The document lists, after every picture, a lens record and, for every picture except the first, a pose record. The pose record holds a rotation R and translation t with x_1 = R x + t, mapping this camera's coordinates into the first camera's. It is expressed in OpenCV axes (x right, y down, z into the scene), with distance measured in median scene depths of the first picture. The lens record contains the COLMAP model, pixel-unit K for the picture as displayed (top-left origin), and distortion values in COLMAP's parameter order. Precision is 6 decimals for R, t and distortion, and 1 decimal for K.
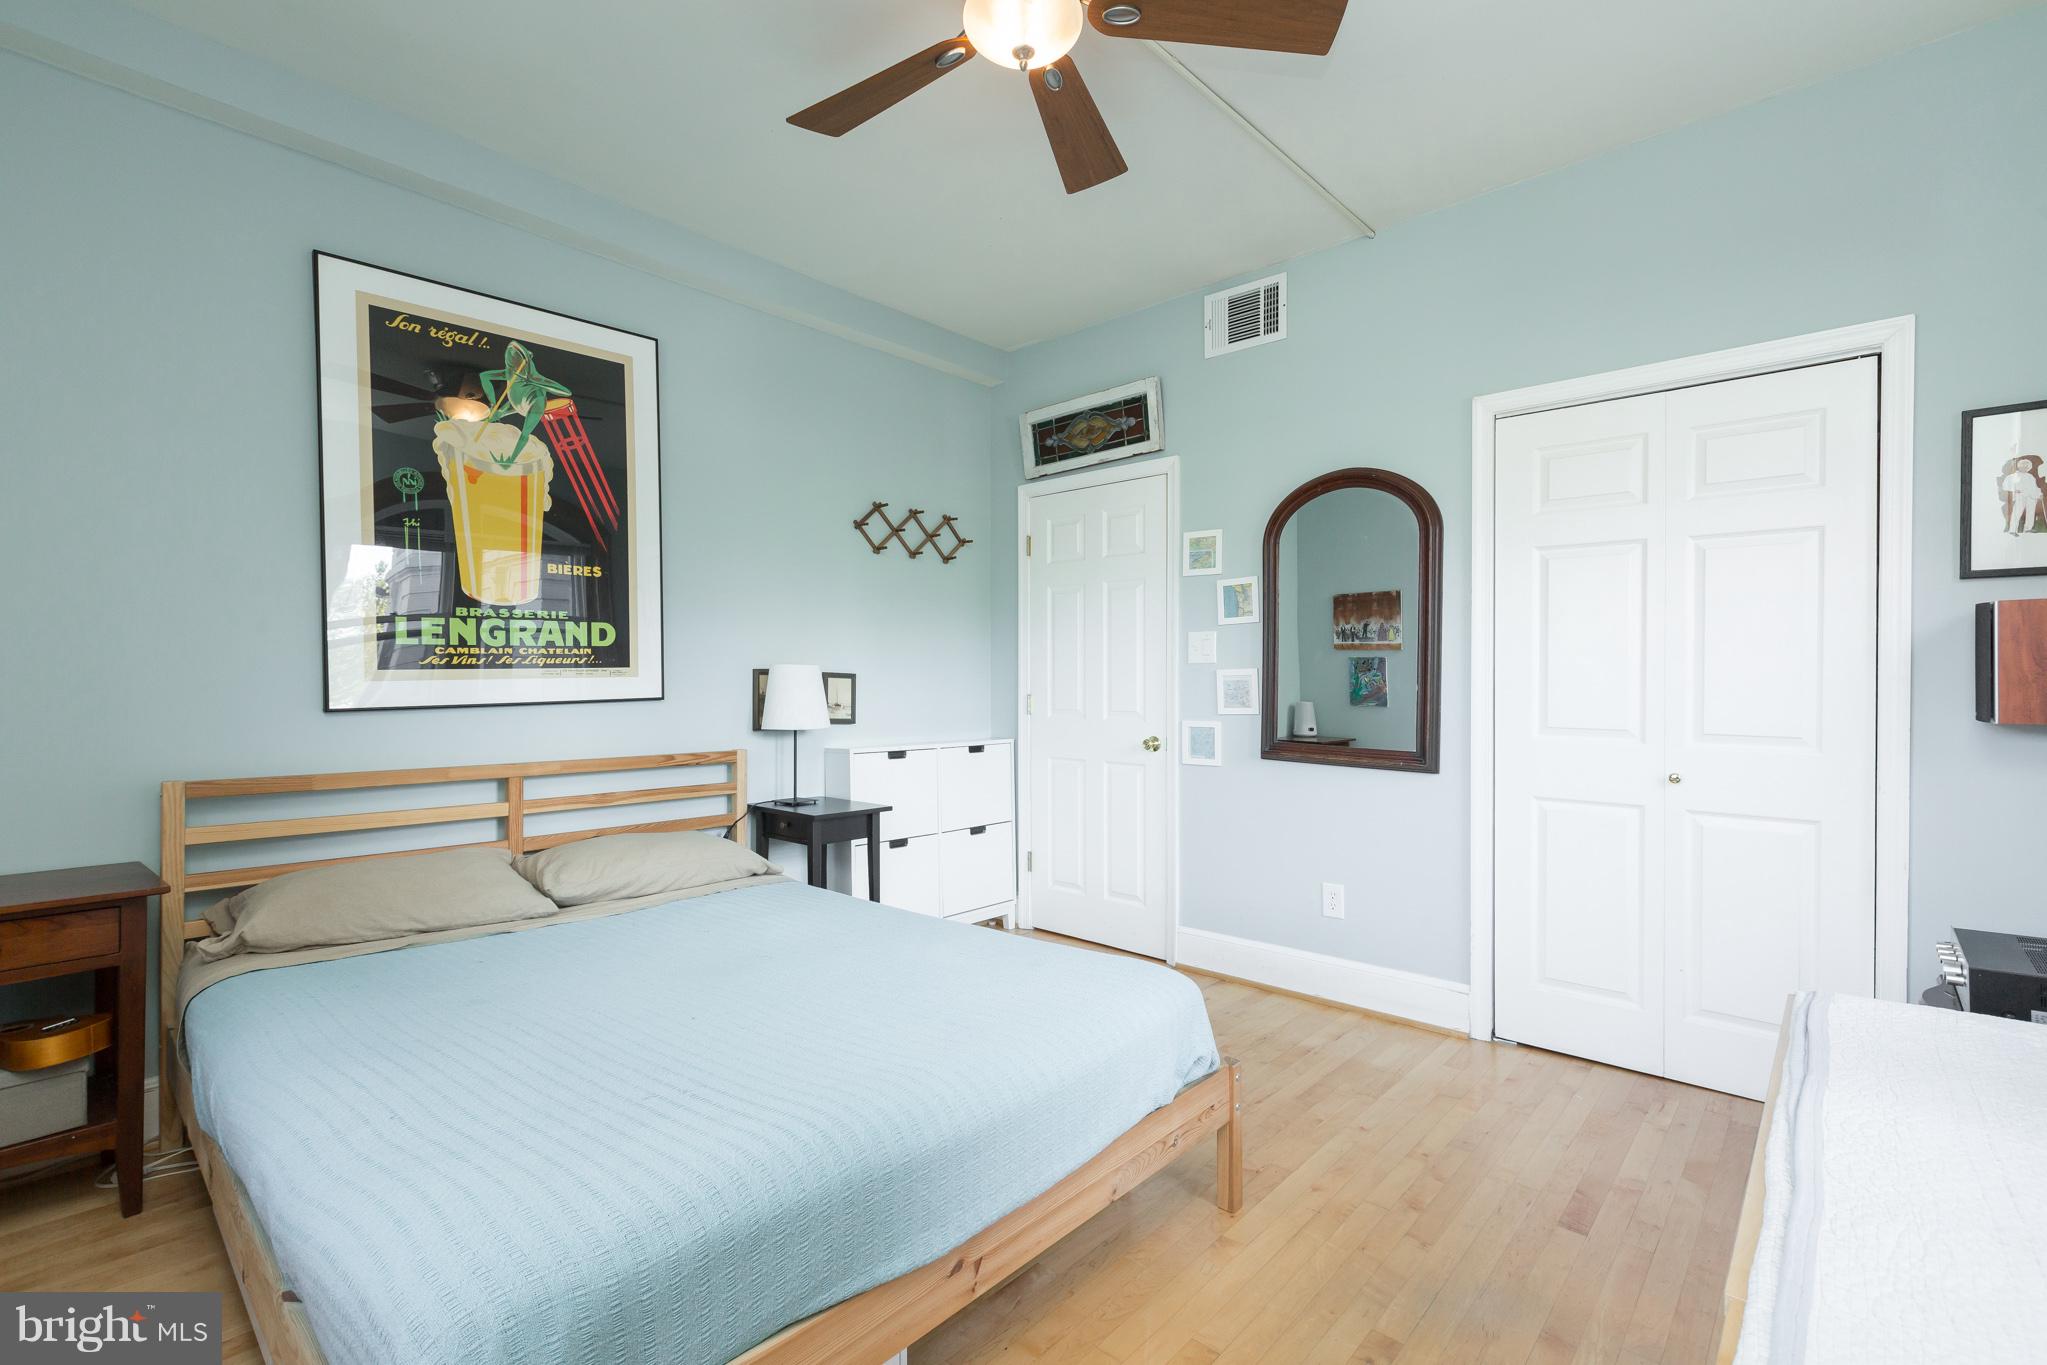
lens RADIAL K [[916.6, 0, 1028.6], [0, 916.6, 674.7], [0, 0, 1]] dist [-0.004606, 0.000105]
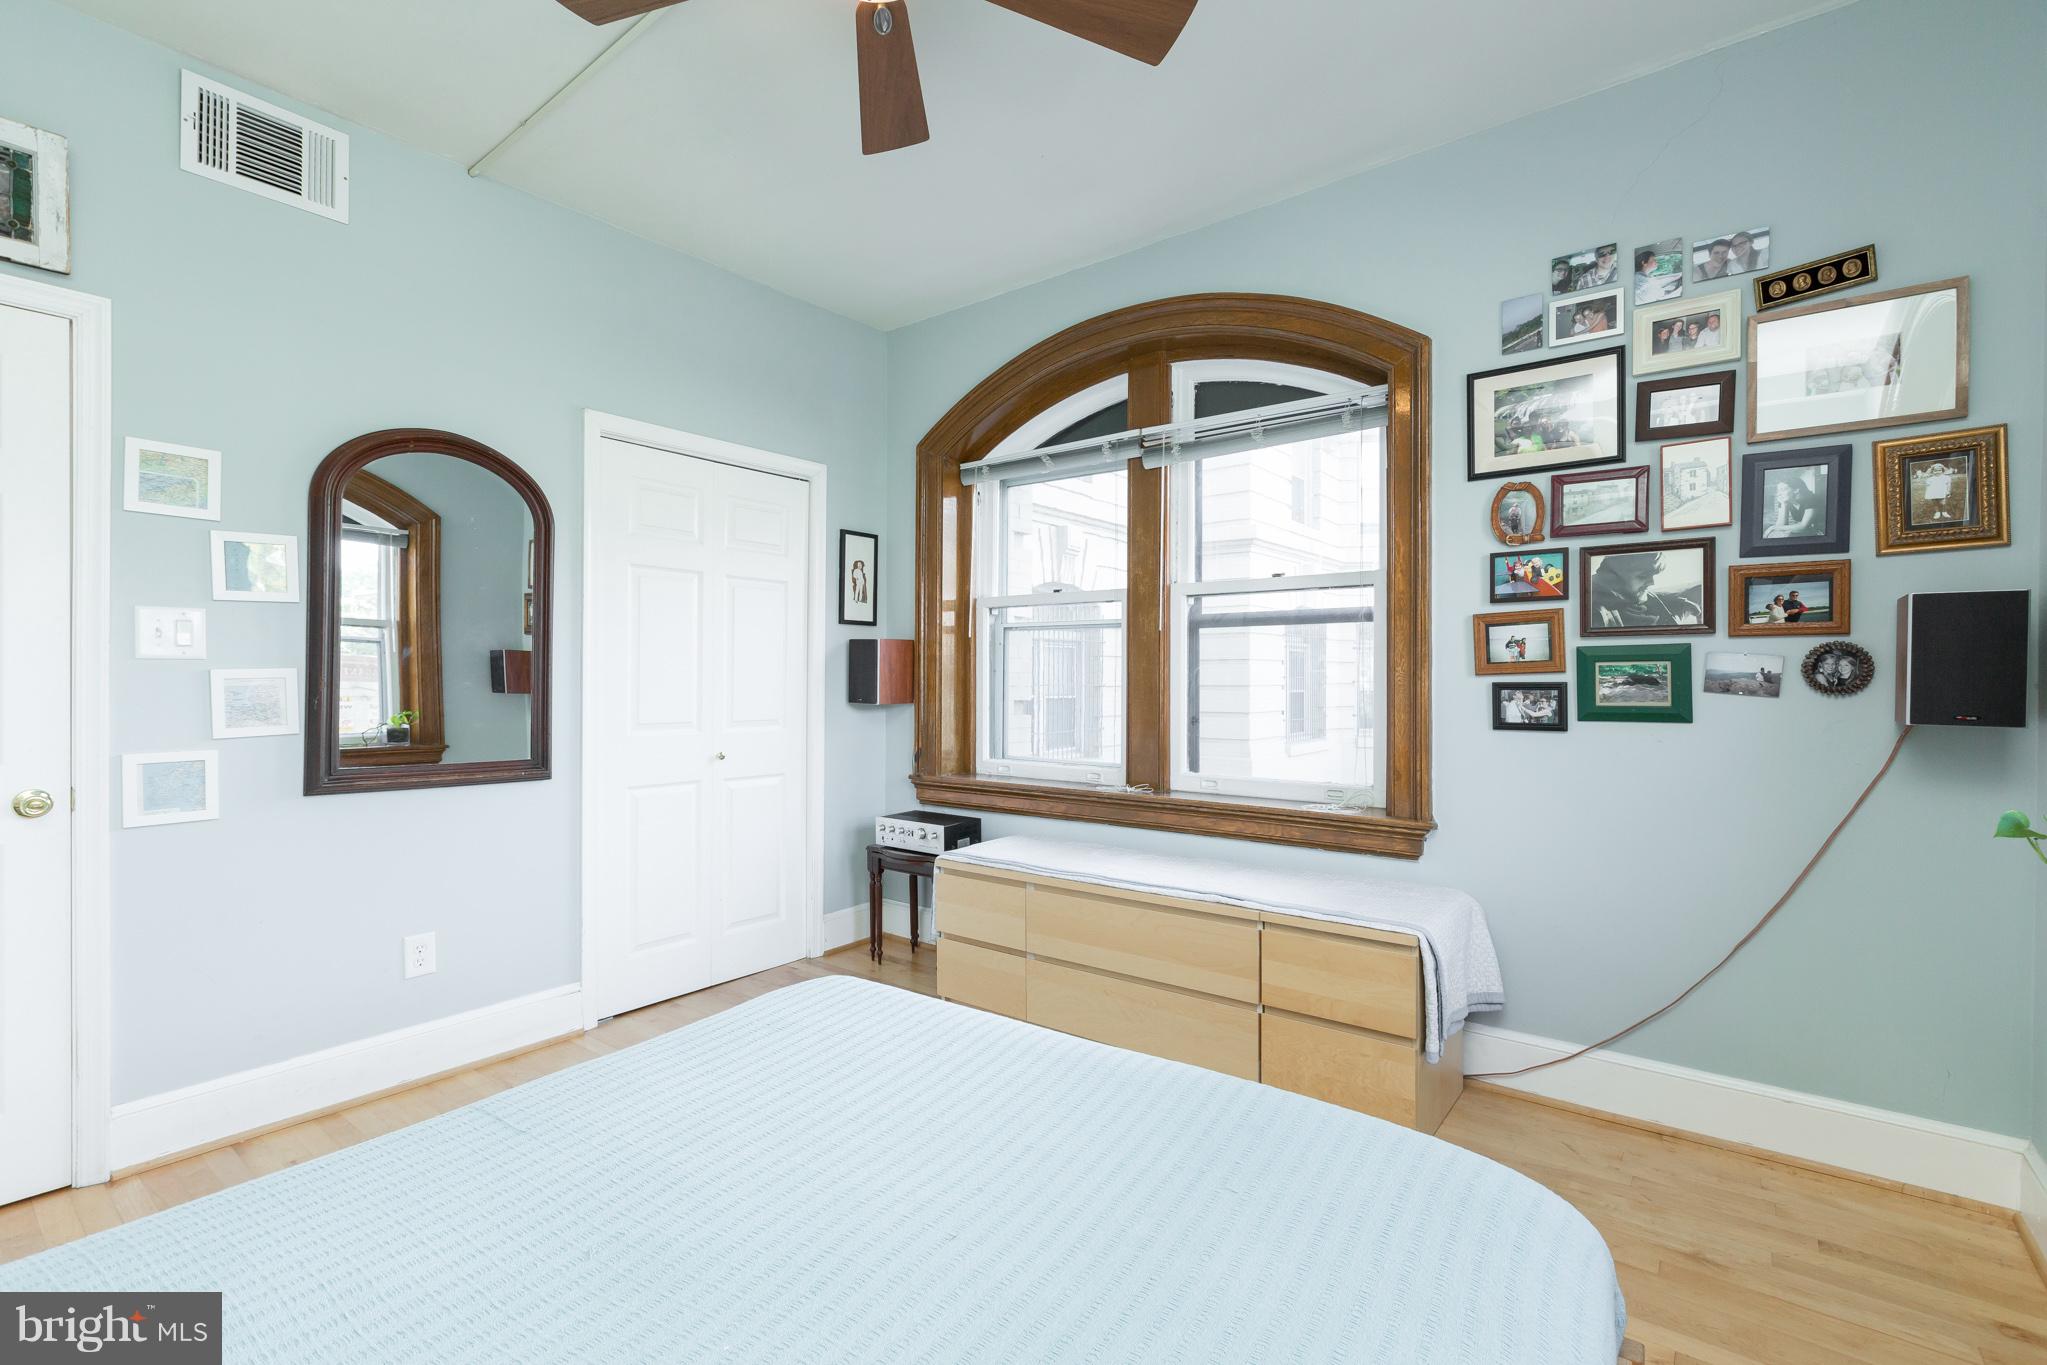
lens RADIAL K [[916.6, 0, 1028.1], [0, 916.6, 685.5], [0, 0, 1]] dist [-0.004606, 0.000105]
pose [[-0.081086, -0.003316, 0.996702, -0.497189], [0.003641, 0.999987, 0.003624, 0.006177], [-0.996700, 0.003923, -0.081073, 0.503644]]
